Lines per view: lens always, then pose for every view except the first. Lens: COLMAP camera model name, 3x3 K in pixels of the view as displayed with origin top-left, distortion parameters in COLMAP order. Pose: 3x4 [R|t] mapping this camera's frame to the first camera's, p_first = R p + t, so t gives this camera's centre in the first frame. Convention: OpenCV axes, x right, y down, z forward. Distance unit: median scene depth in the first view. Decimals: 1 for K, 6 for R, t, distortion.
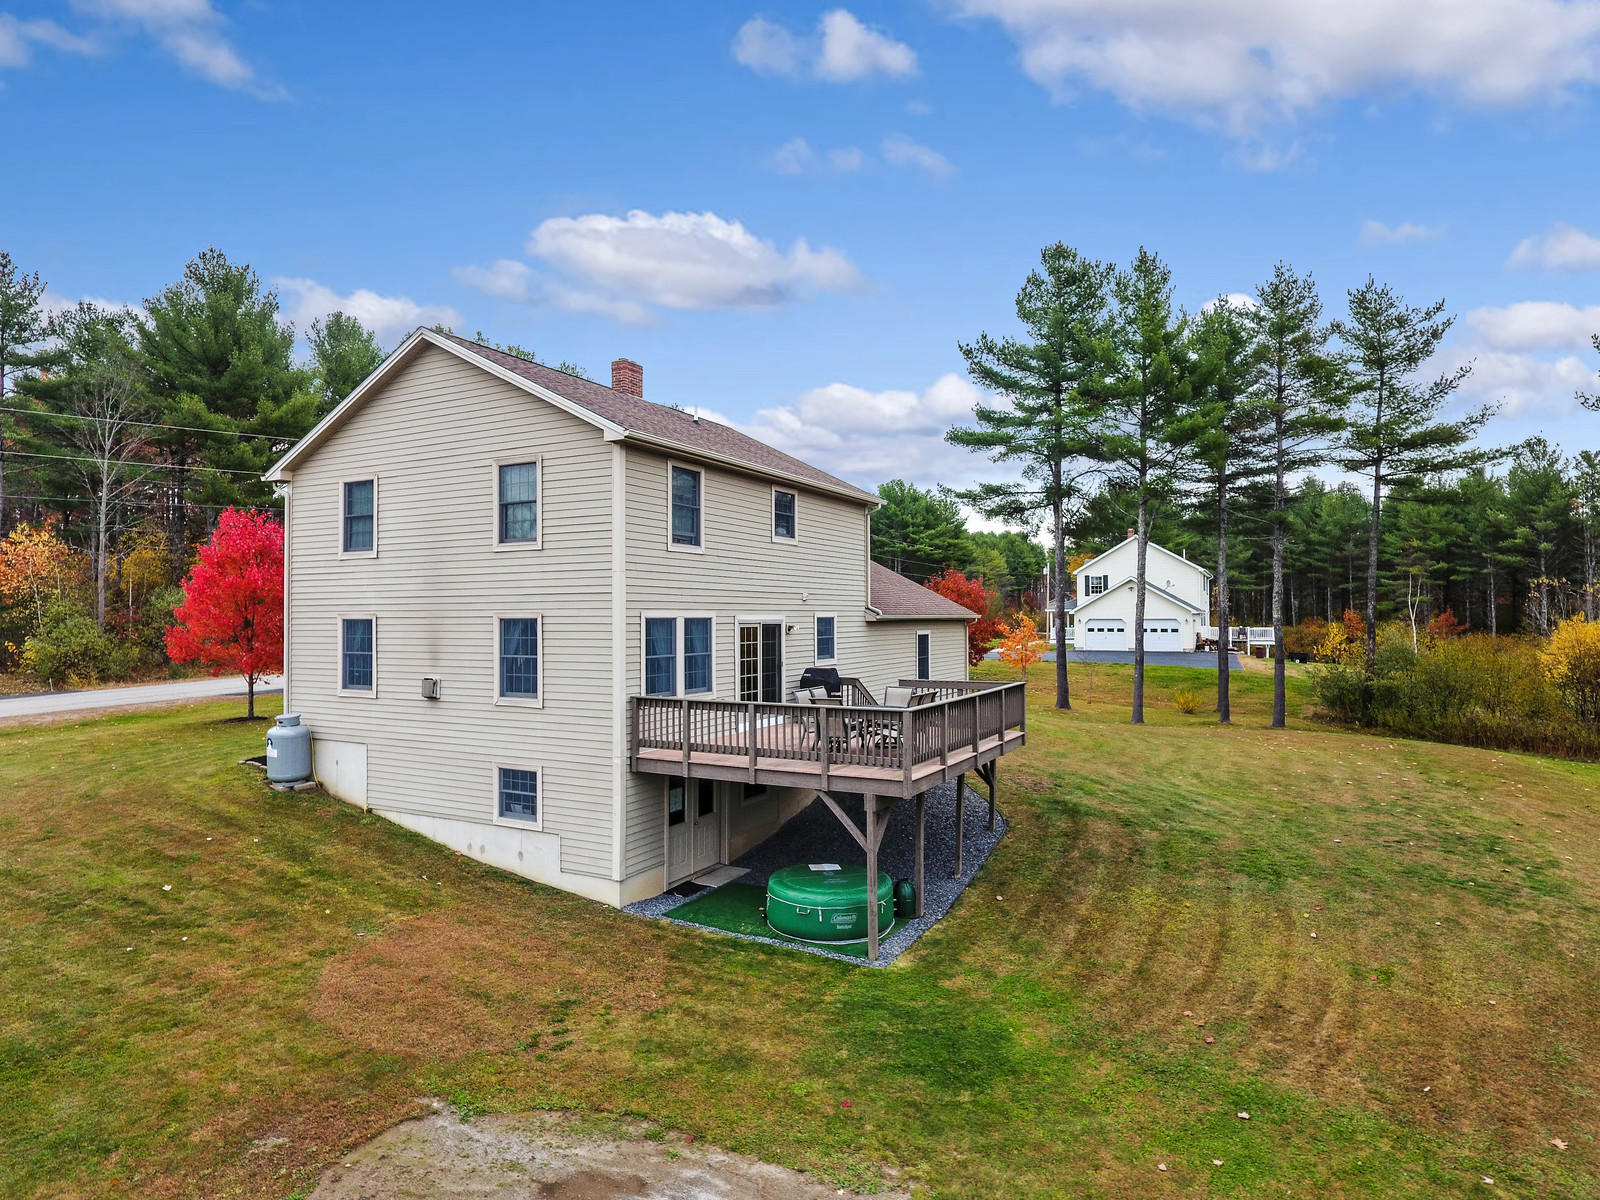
lens RADIAL K [[930.0, 0, 800.0], [0, 930.0, 600.0], [0, 0, 1]] dist [-0.004986, -0.001530]
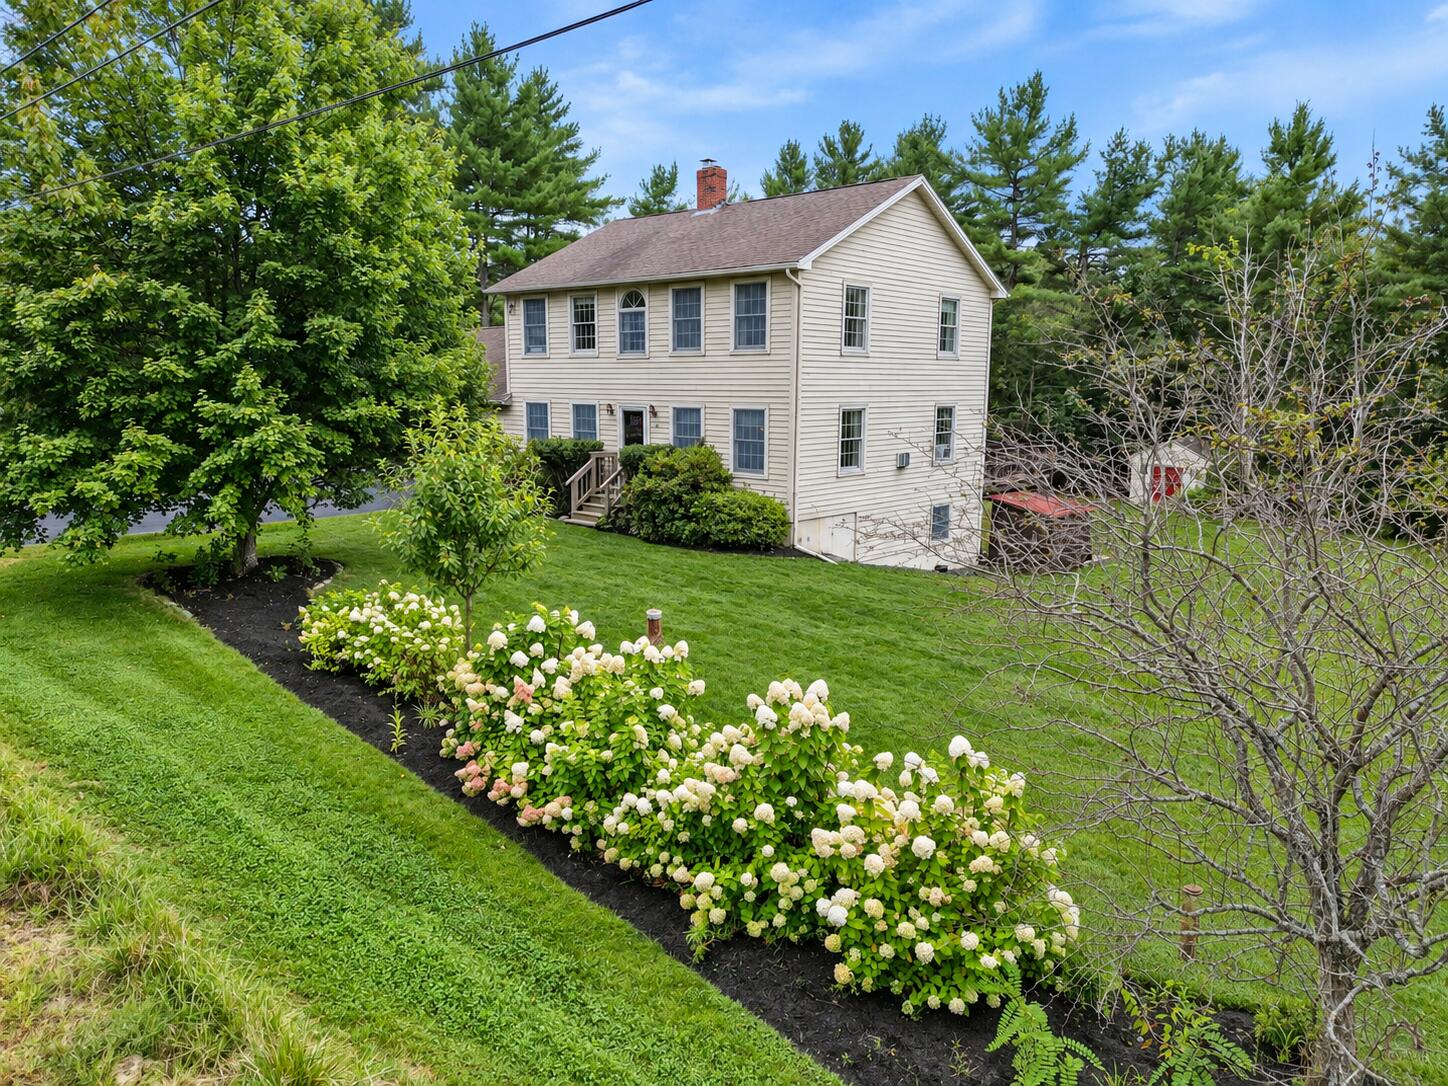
lens RADIAL K [[999.9, 0, 724.0], [0, 999.9, 543.0], [0, 0, 1]] dist [0.058581, -0.001667]
pose [[0.230955, -0.139399, 0.962927, -1.727668], [-0.027535, 0.988351, 0.149683, 0.003284], [-0.972575, -0.061084, 0.224426, 0.848844]]
